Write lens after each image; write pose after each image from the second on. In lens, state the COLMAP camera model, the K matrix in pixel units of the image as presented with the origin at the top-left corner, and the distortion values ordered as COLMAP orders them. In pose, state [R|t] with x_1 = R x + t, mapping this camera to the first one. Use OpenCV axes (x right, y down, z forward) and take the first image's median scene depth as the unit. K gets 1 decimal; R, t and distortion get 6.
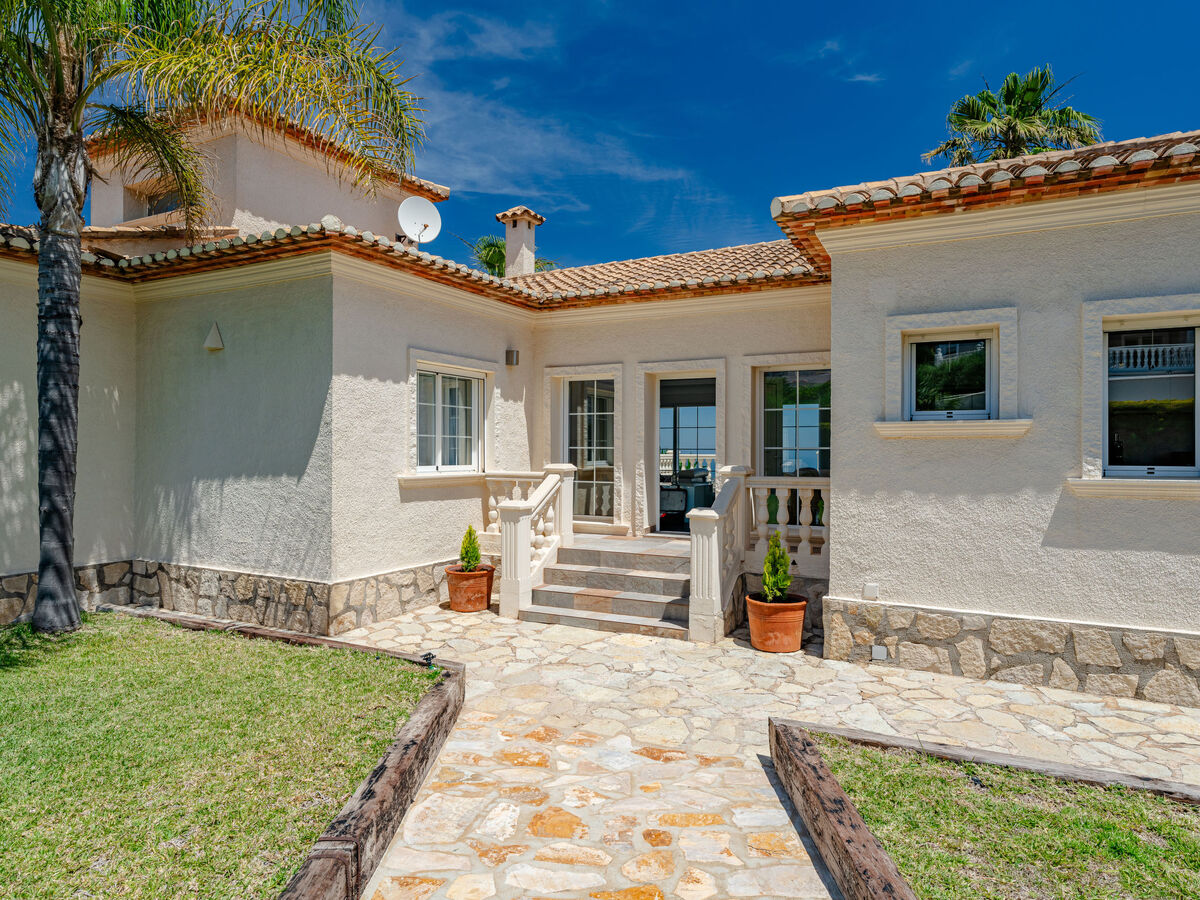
lens RADIAL K [[740.4, 0, 599.8], [0, 740.4, 455.4], [0, 0, 1]] dist [-0.014357, 0.010129]
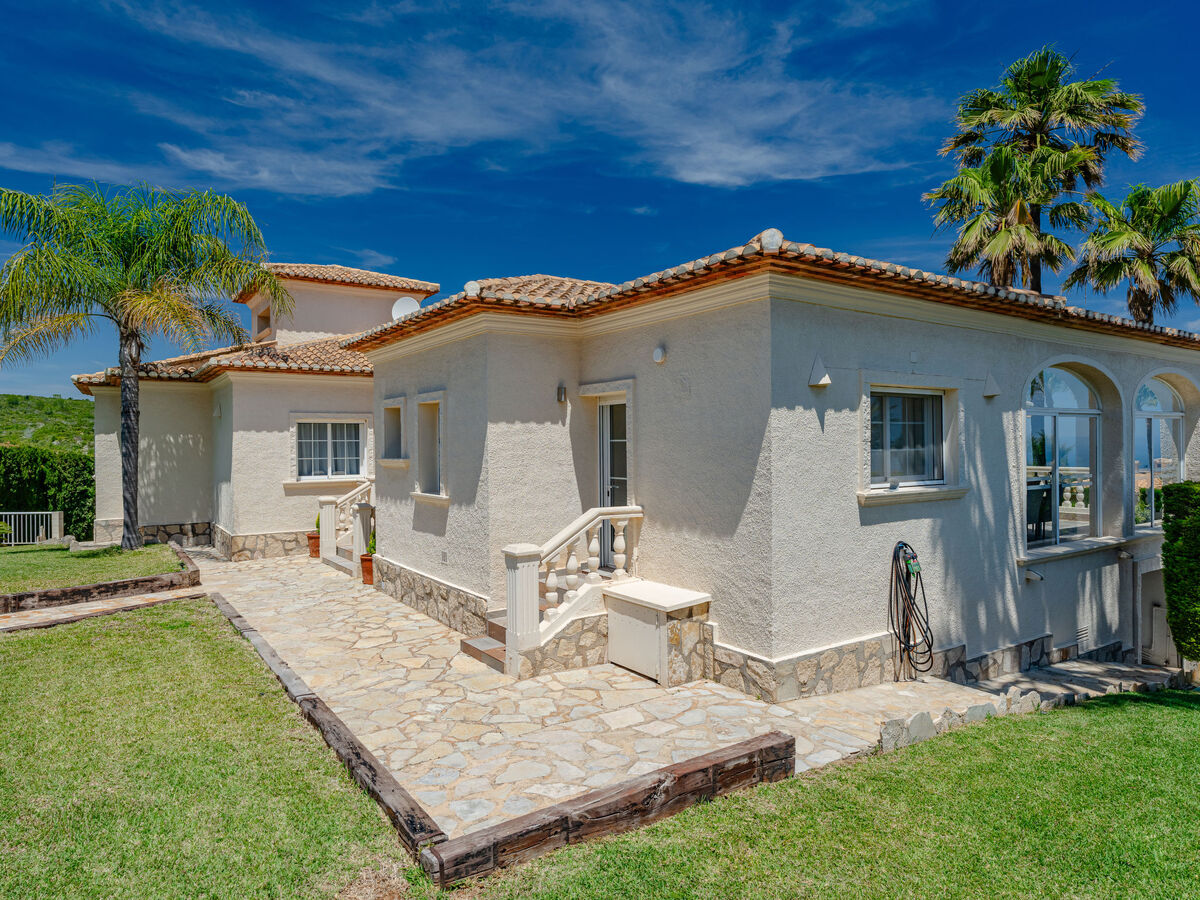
lens RADIAL K [[740.4, 0, 607.2], [0, 740.4, 443.9], [0, 0, 1]] dist [-0.014357, 0.010129]
pose [[0.881286, -0.011048, -0.472455, 1.426416], [0.010435, 0.999938, -0.003918, -0.056110], [0.472469, -0.001477, 0.881346, -0.276711]]
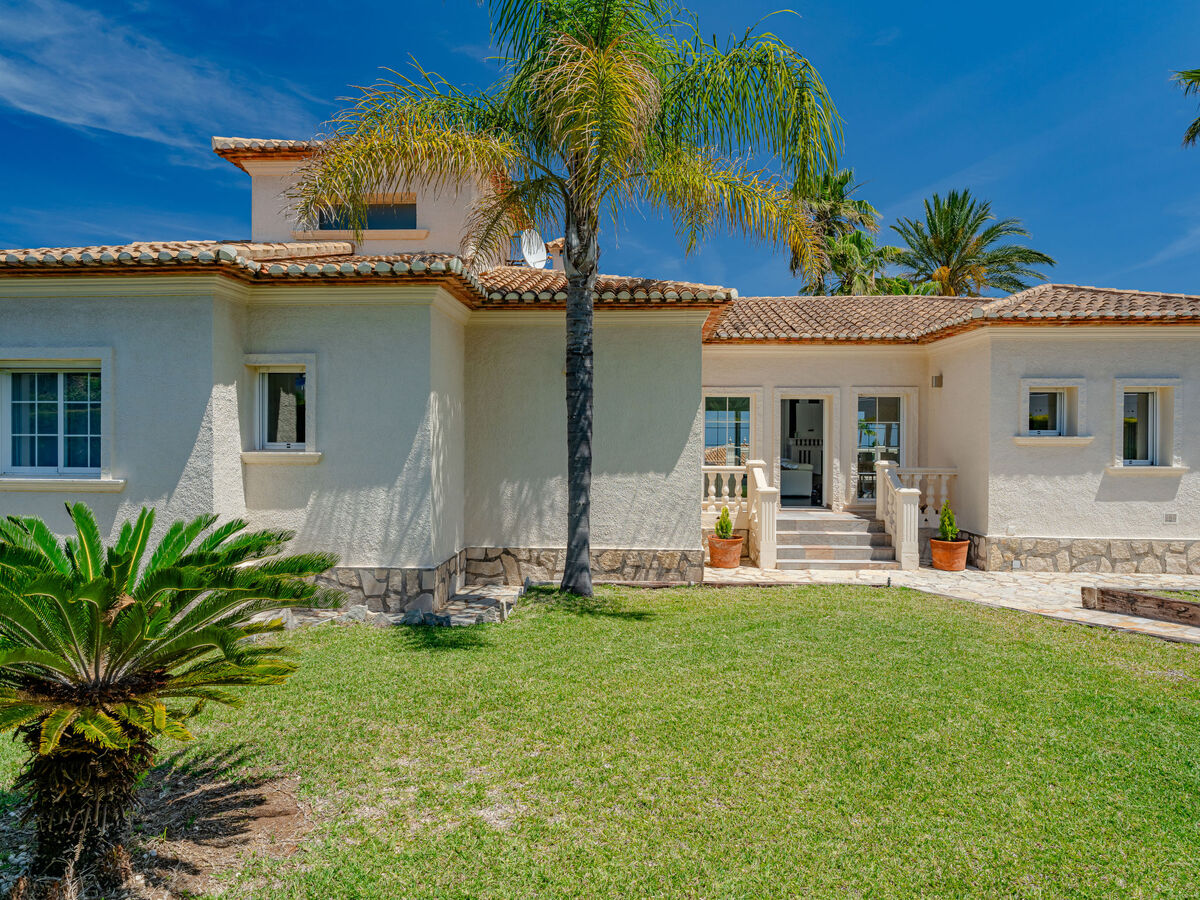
lens RADIAL K [[740.4, 0, 603.5], [0, 740.4, 452.1], [0, 0, 1]] dist [-0.014357, 0.010129]
pose [[0.904824, -0.007321, 0.425722, -1.082997], [0.001766, 0.999908, 0.013443, -0.027651], [-0.425781, -0.011412, 0.904754, -0.165676]]
